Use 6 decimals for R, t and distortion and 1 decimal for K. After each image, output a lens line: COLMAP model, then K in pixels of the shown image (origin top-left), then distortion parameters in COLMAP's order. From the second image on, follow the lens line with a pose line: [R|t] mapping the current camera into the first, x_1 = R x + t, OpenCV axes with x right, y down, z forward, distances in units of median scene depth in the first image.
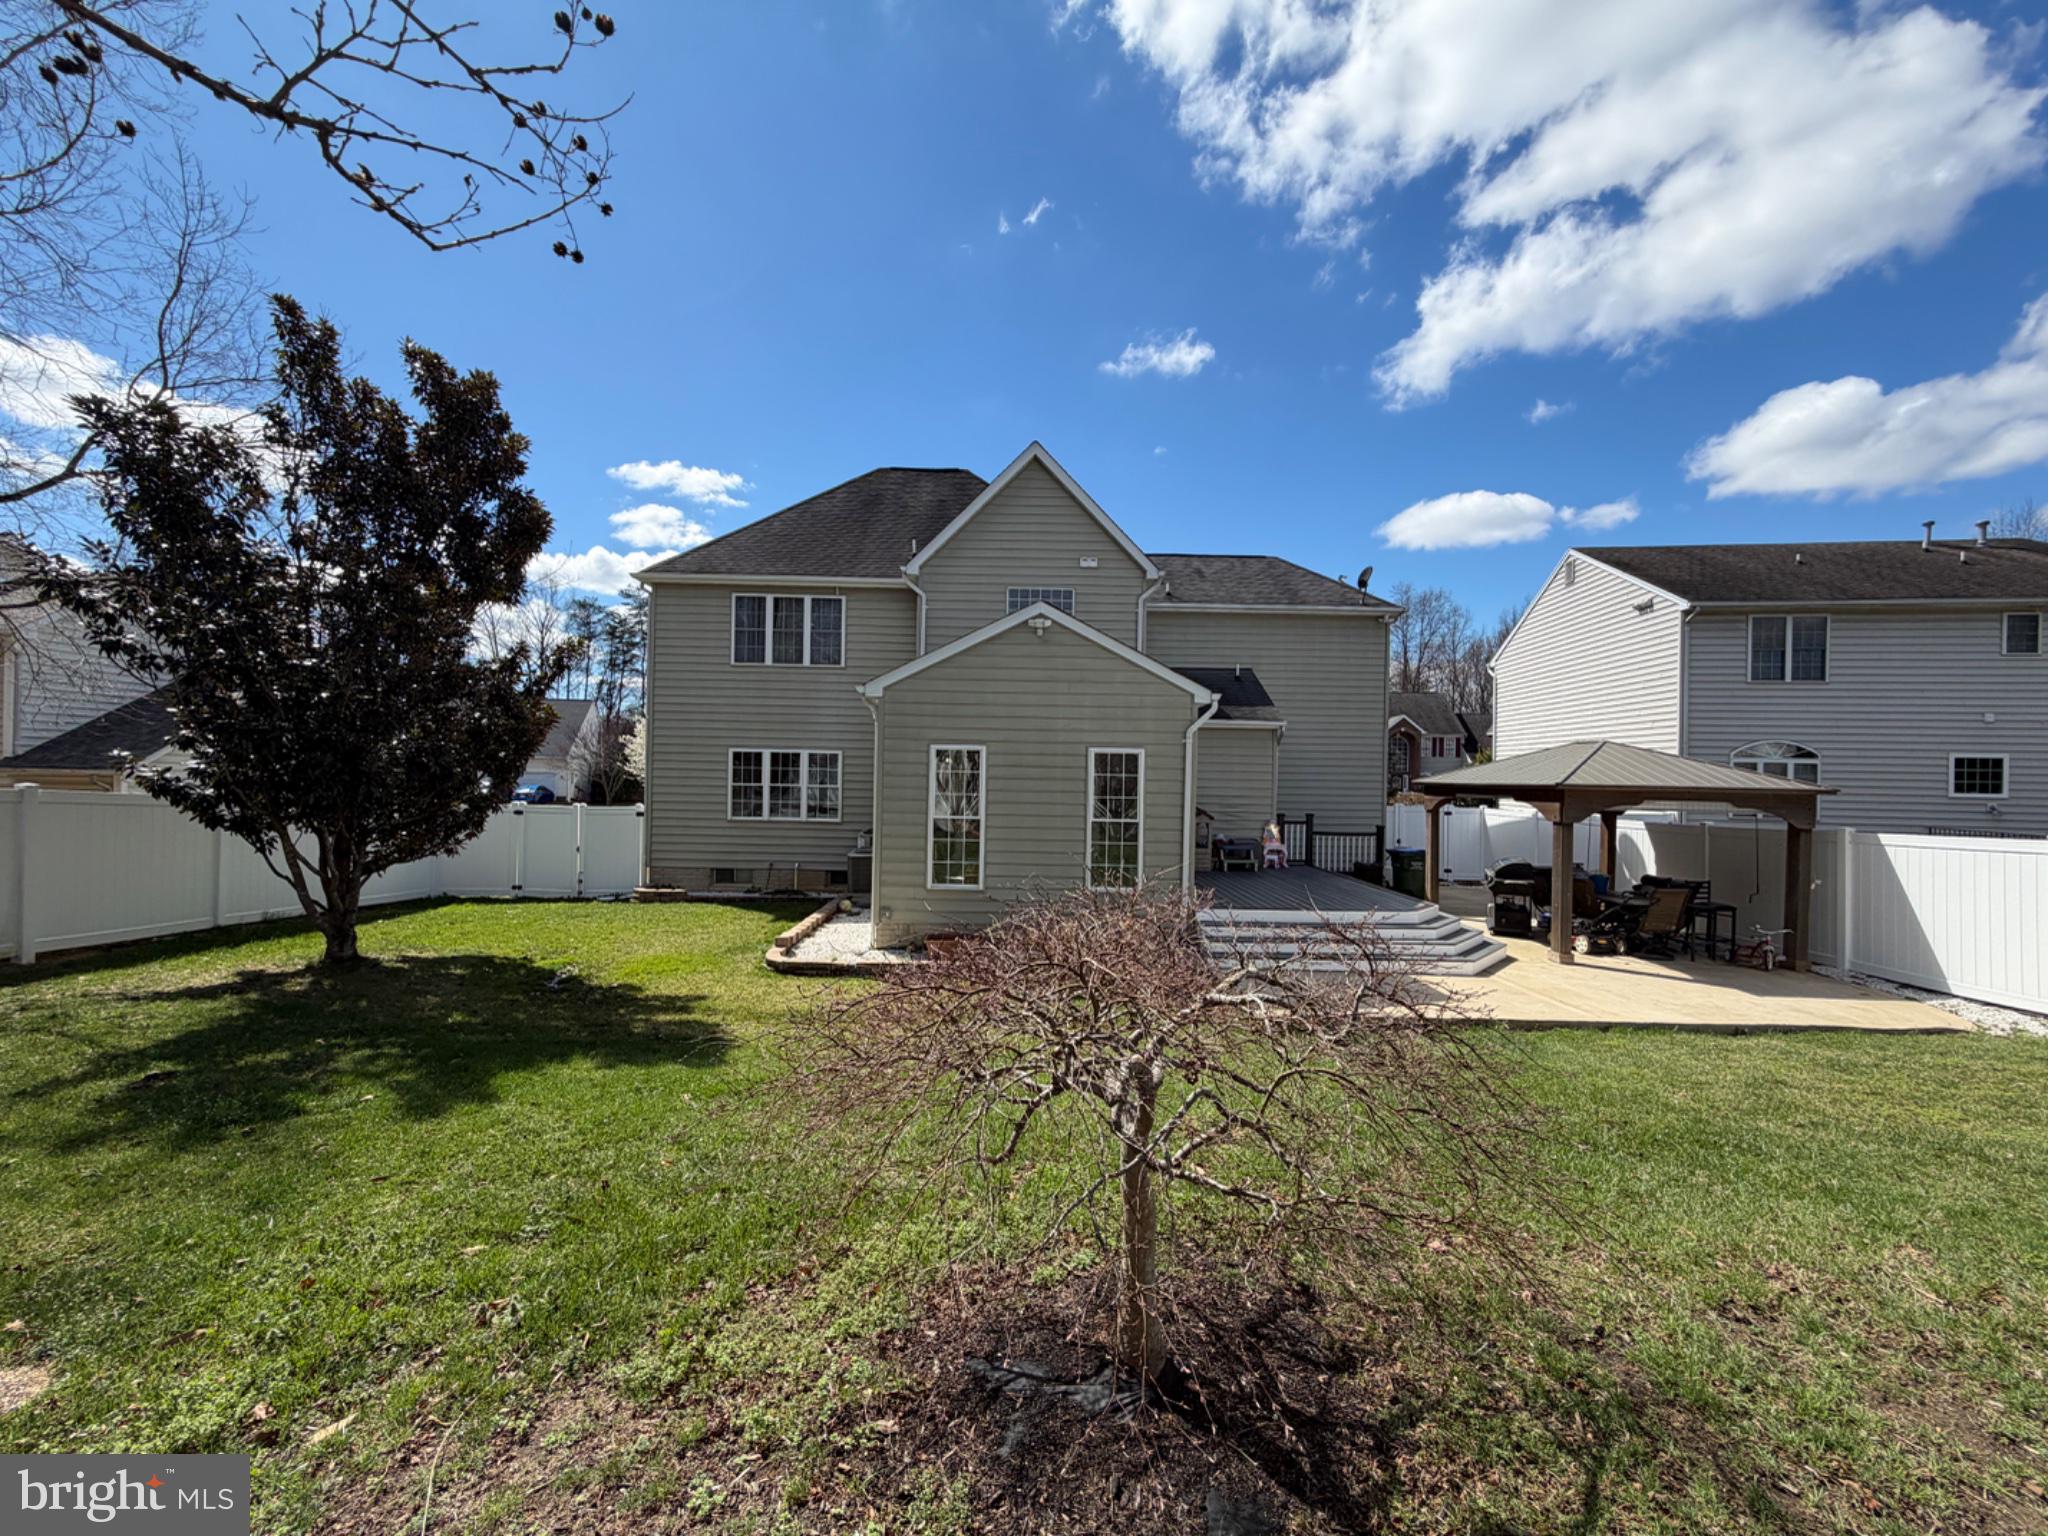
lens RADIAL K [[814.9, 0, 1017.0], [0, 814.9, 767.5], [0, 0, 1]] dist [0.000337, -0.000346]
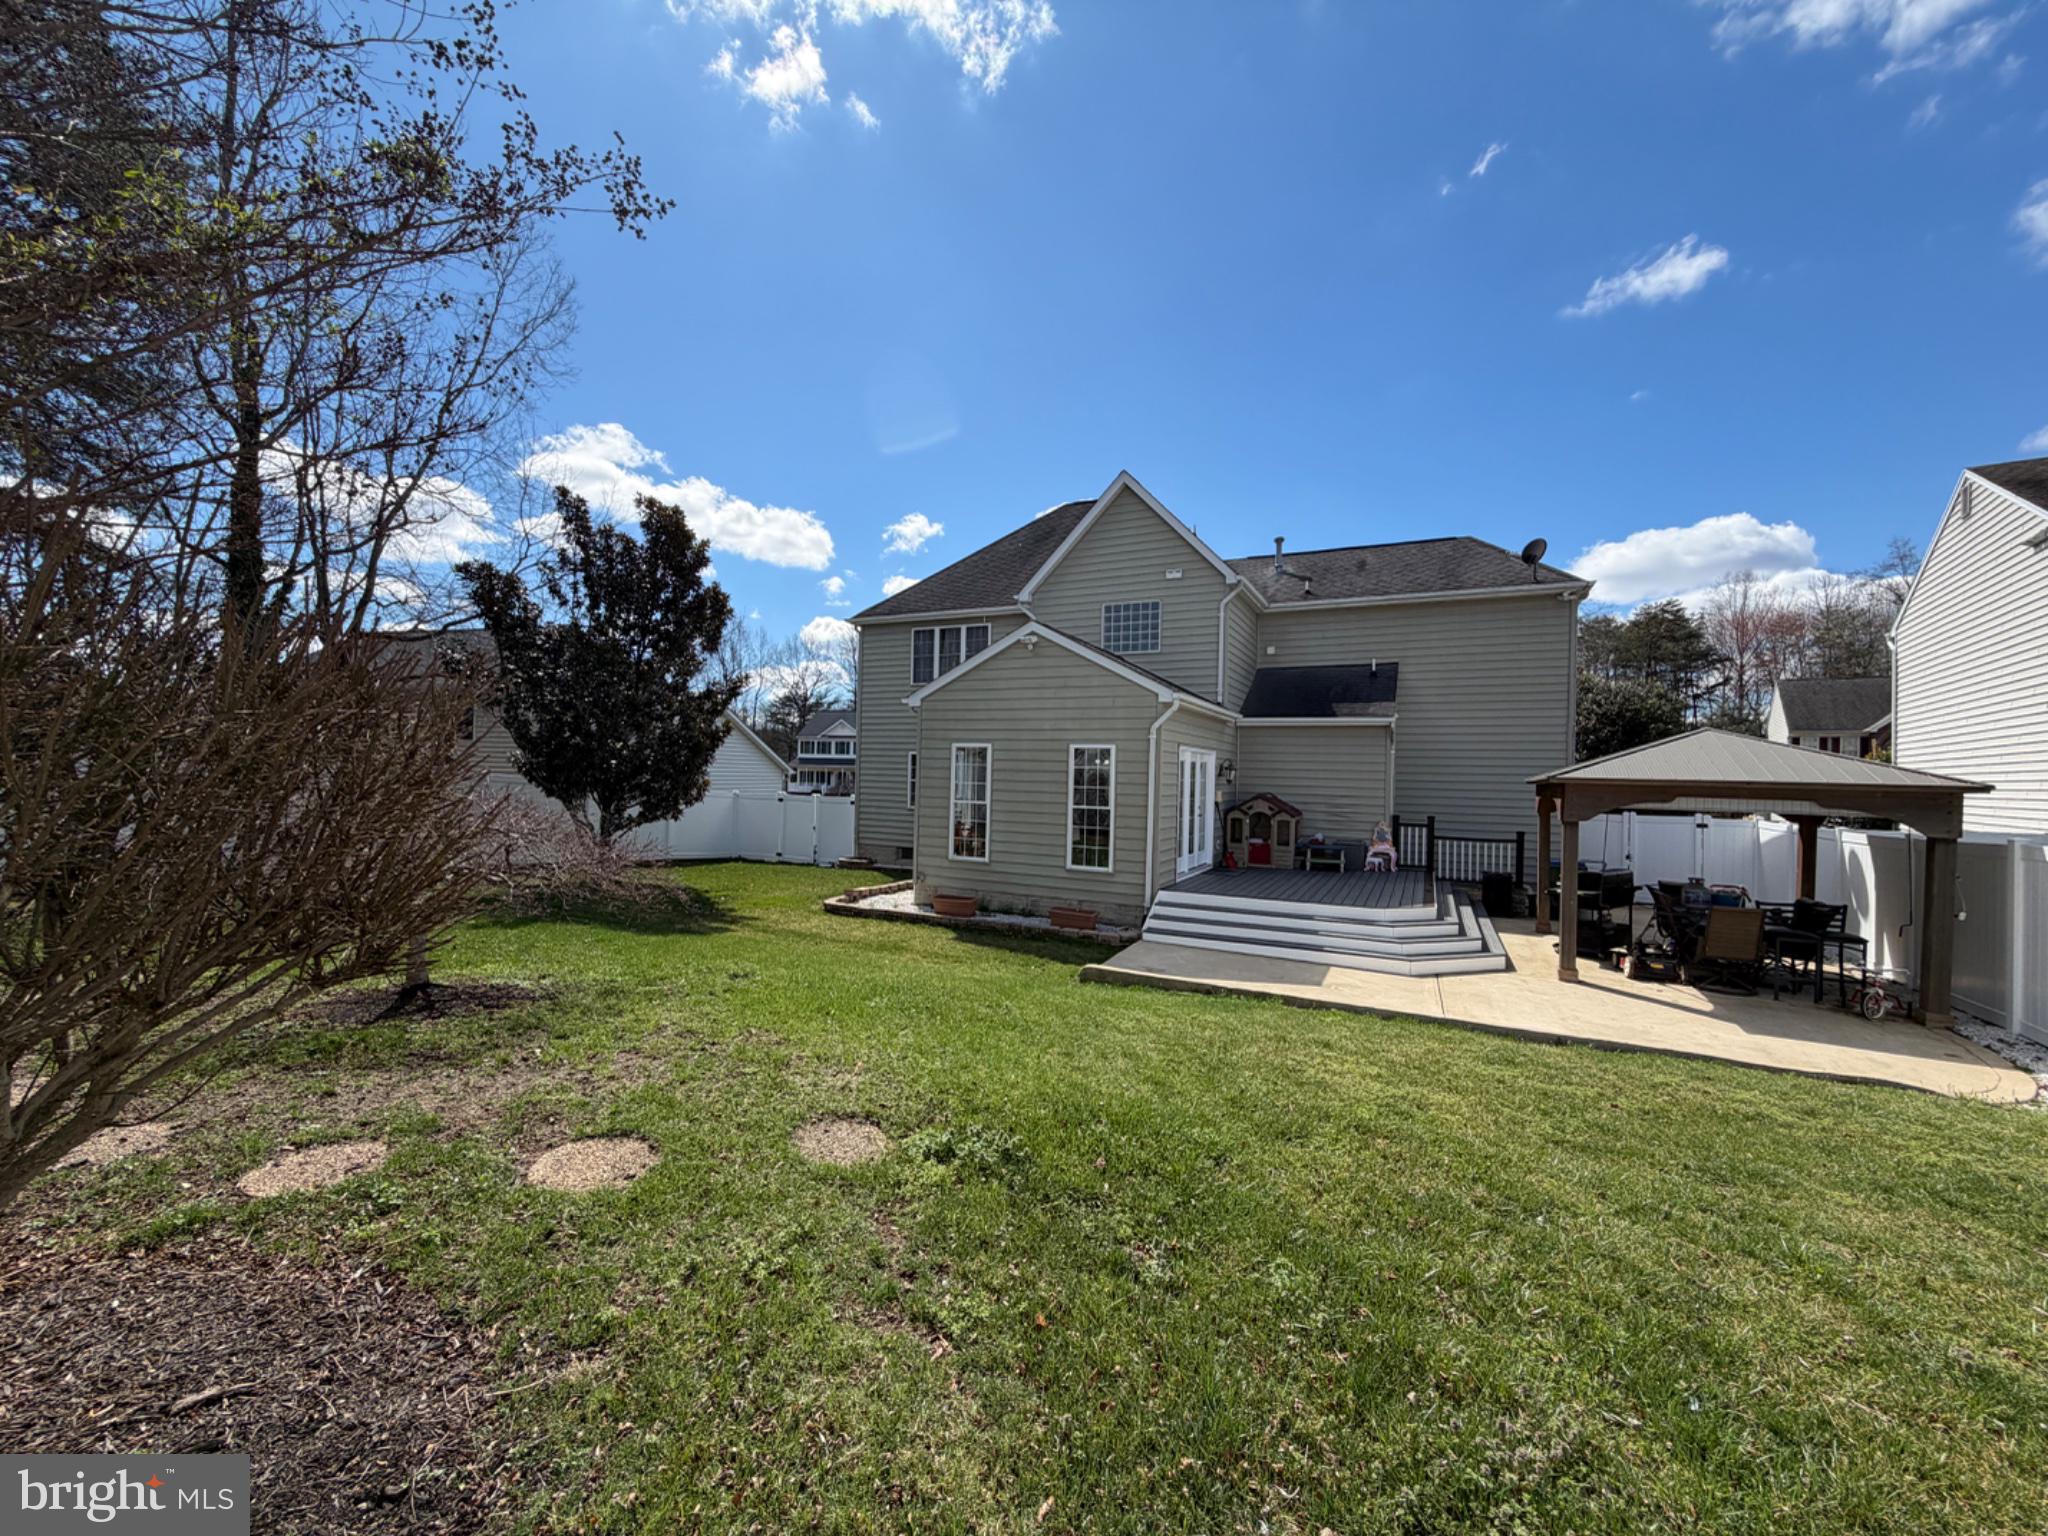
lens RADIAL K [[814.9, 0, 1021.3], [0, 814.9, 769.5], [0, 0, 1]] dist [0.000337, -0.000346]
pose [[0.889810, -0.000265, -0.456331, 0.423908], [-0.005532, 0.999920, -0.011368, 0.019164], [0.456297, 0.012640, 0.889738, -0.043551]]
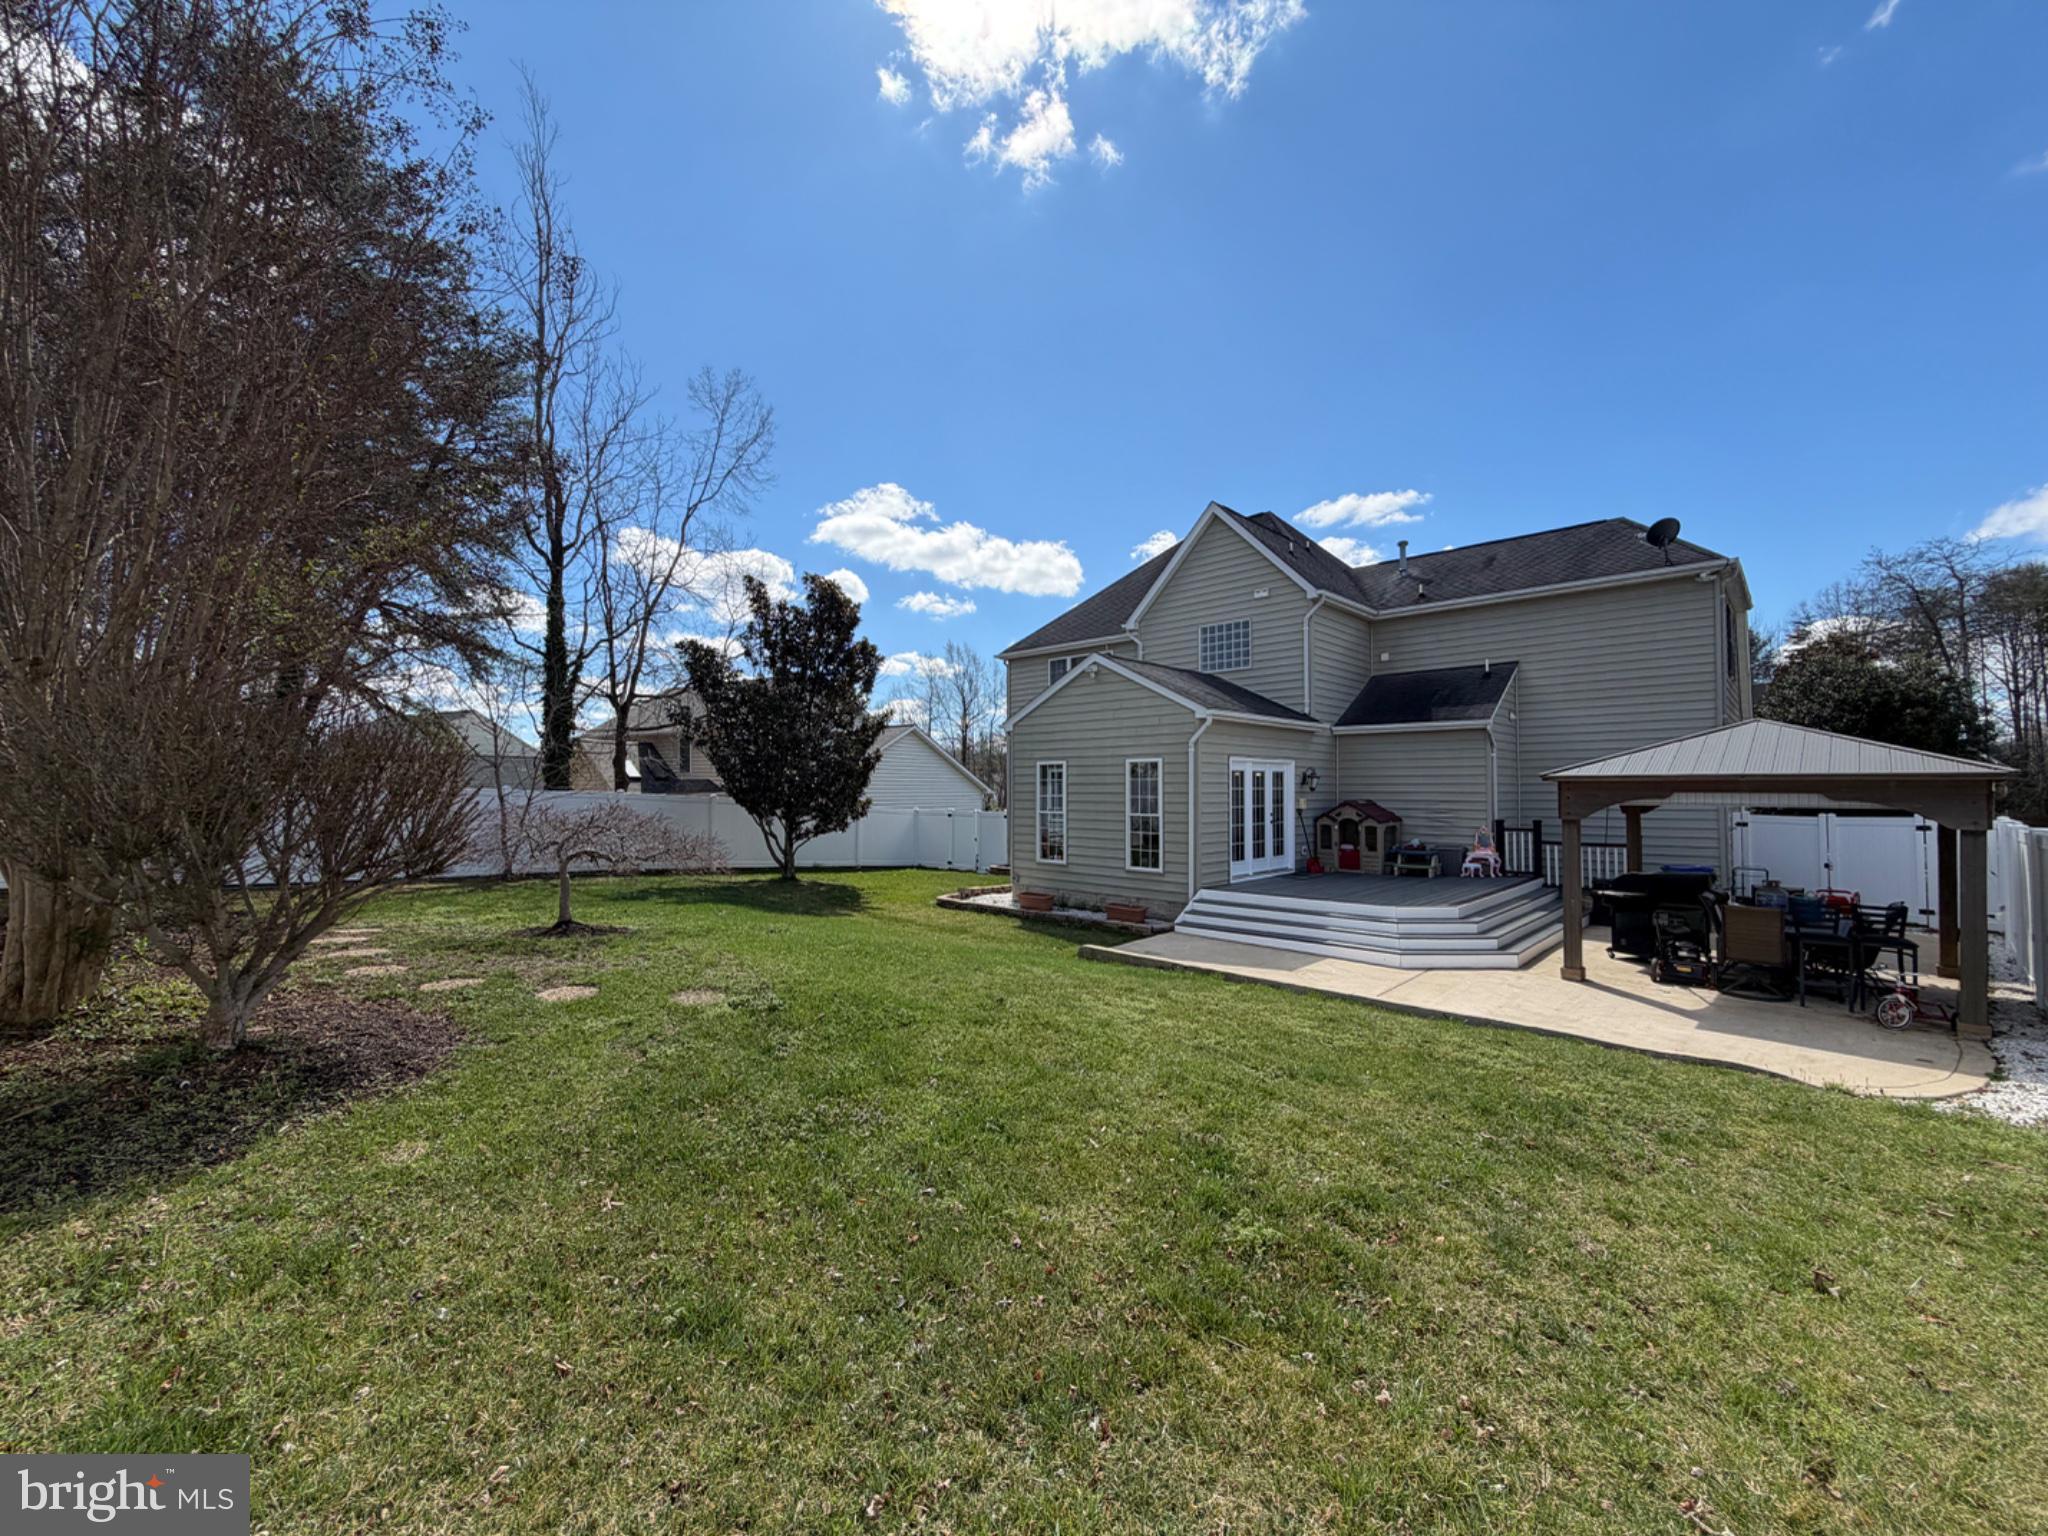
lens RADIAL K [[814.9, 0, 1022.7], [0, 814.9, 772.0], [0, 0, 1]] dist [0.000337, -0.000346]
pose [[0.711479, -0.034655, -0.701852, 0.676214], [0.016203, 0.999327, -0.032918, 0.028021], [0.702520, 0.012049, 0.711562, -0.031266]]
